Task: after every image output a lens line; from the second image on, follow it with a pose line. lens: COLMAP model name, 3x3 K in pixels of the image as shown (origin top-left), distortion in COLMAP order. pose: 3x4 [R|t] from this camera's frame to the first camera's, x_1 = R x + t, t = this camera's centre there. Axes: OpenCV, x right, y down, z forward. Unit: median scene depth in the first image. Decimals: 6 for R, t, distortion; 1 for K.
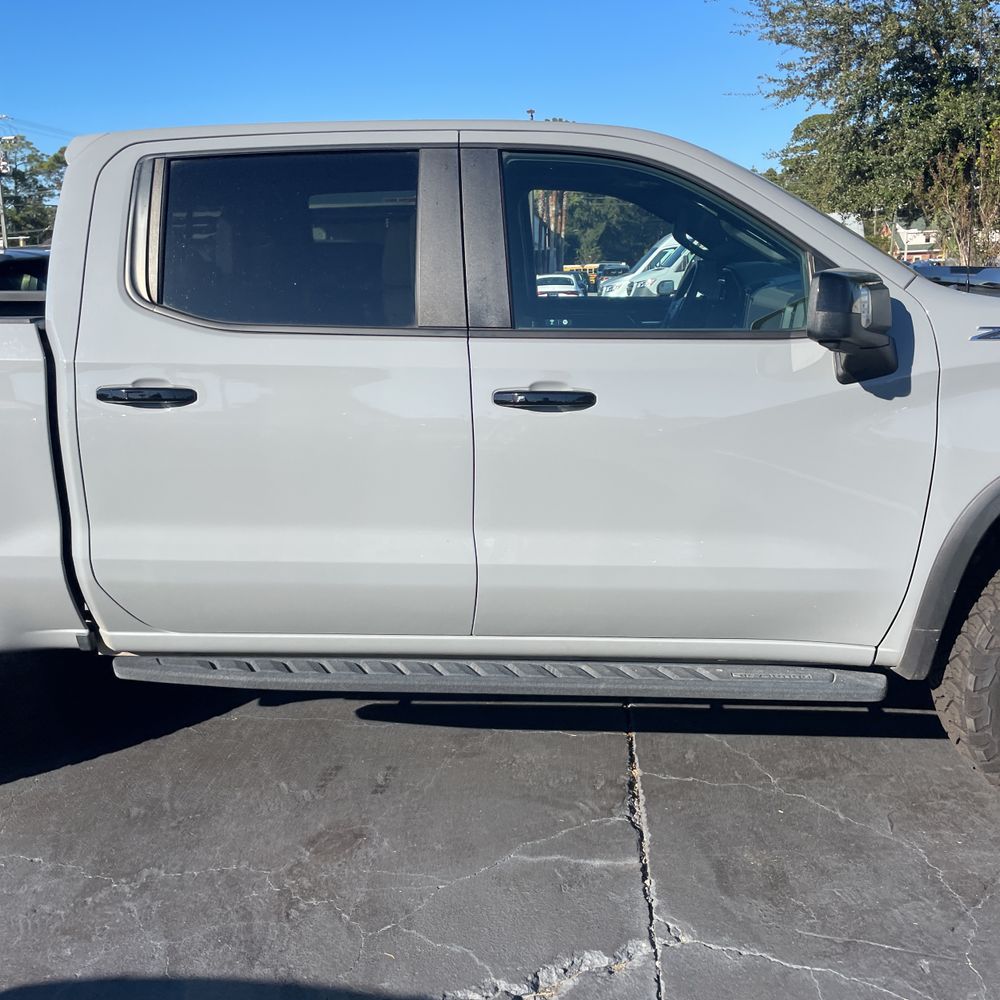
lens RADIAL K [[1029.0, 0, 503.3], [0, 1029.0, 501.8], [0, 0, 1]] dist [0.081149, -0.115846]
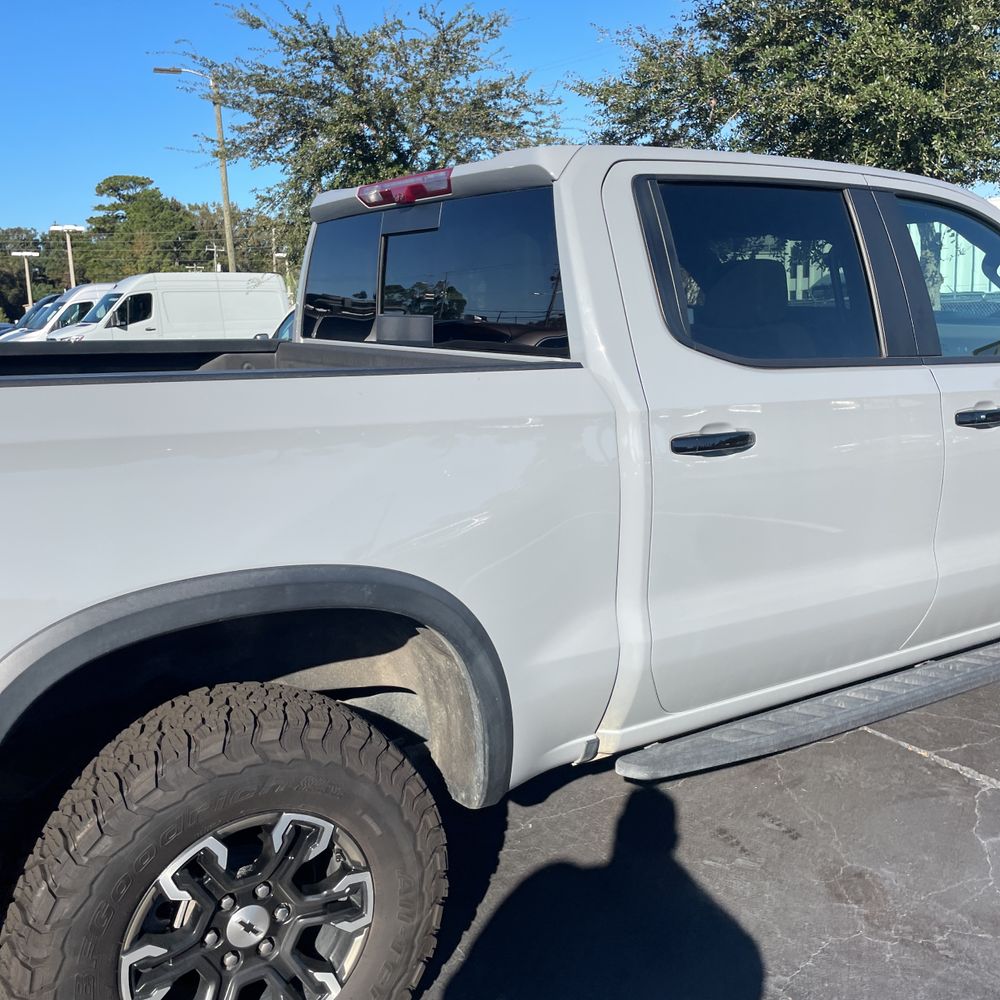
lens RADIAL K [[1038.5, 0, 503.4], [0, 1038.5, 488.1], [0, 0, 1]] dist [0.047754, -0.070630]
pose [[0.795632, -0.098142, 0.597777, -0.987021], [0.138909, 0.990053, -0.022339, -0.066366], [-0.589639, 0.100811, 0.801351, 0.379732]]
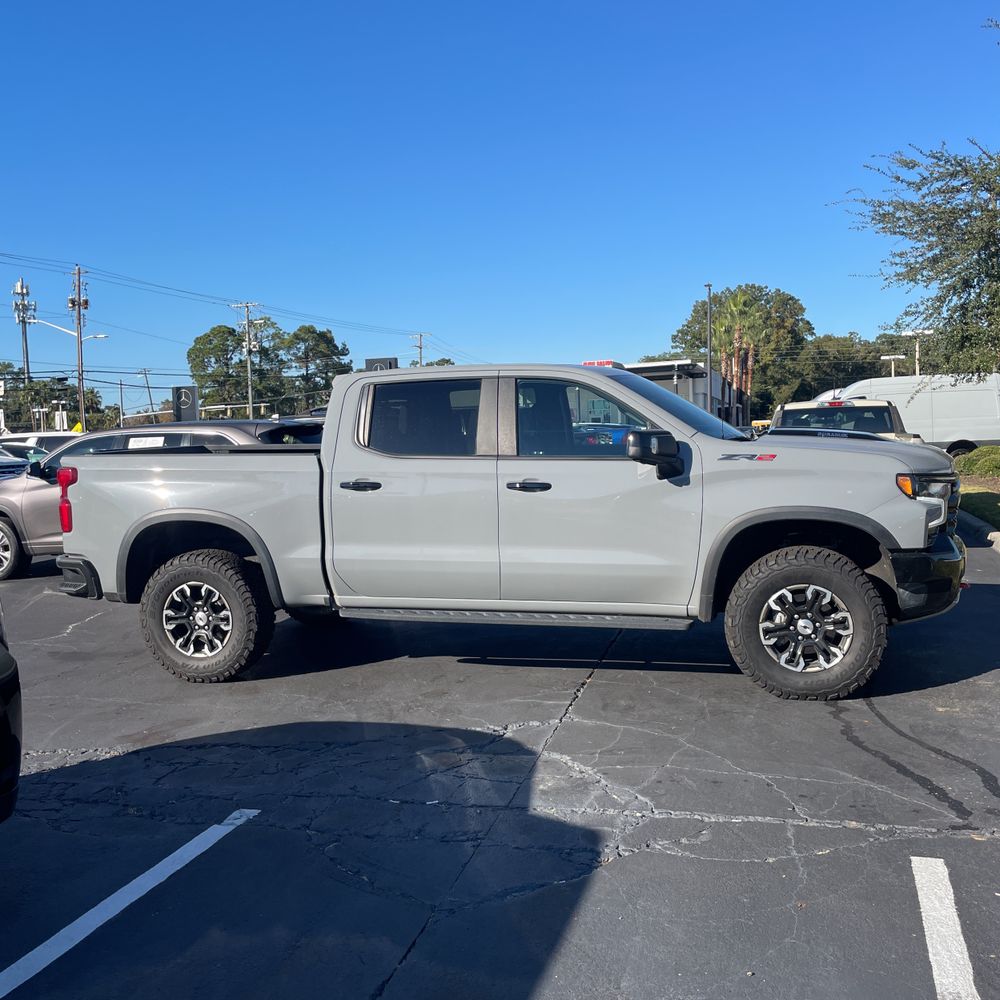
lens RADIAL K [[1018.6, 0, 503.5], [0, 1018.6, 500.2], [0, 0, 1]] dist [0.087713, -0.120397]
pose [[0.982055, 0.003536, -0.188561, 0.378551], [-0.031519, 0.988840, -0.145612, 0.238907], [0.185941, 0.148942, 0.971207, -1.088365]]
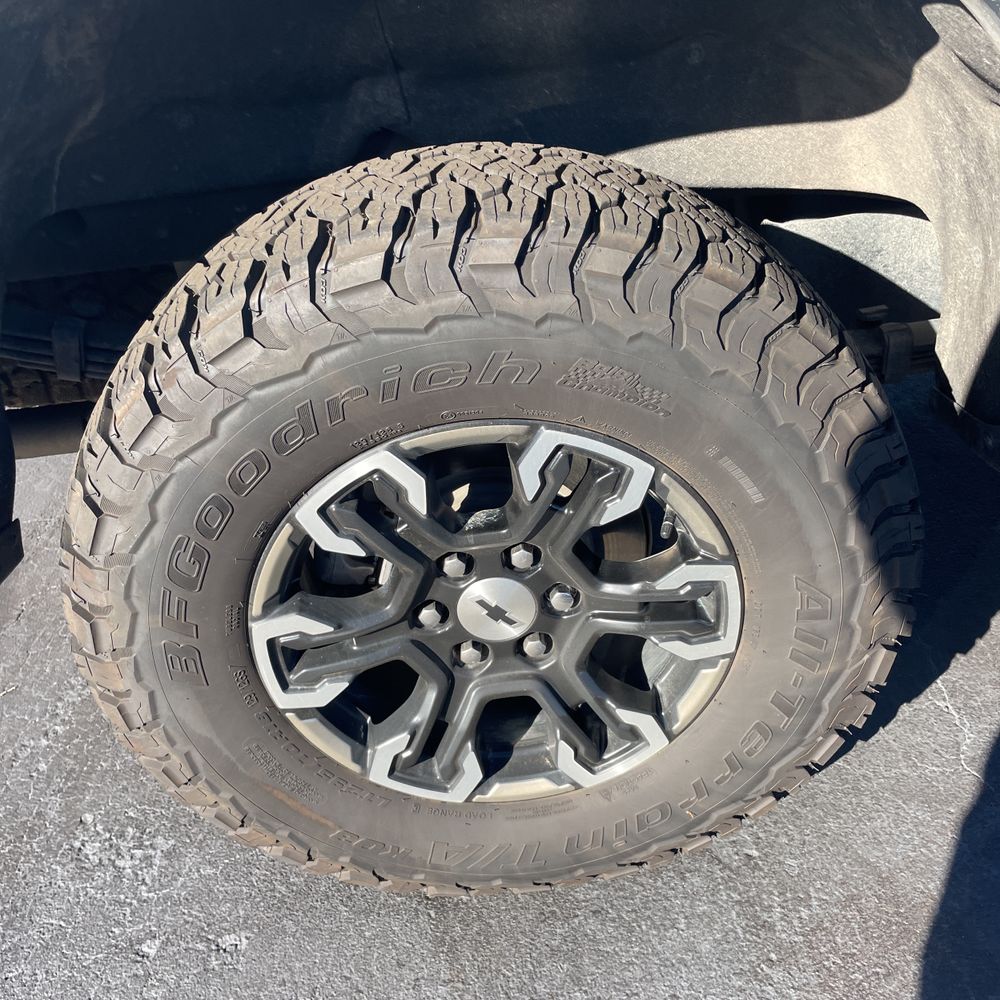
lens RADIAL K [[1018.6, 0, 503.5], [0, 1018.6, 500.2], [0, 0, 1]] dist [0.087713, -0.120397]
pose [[0.988022, -0.143866, 0.055814, -0.742636], [0.118337, 0.938517, 0.324317, 0.028923], [-0.099041, -0.313828, 0.944300, 0.739339]]
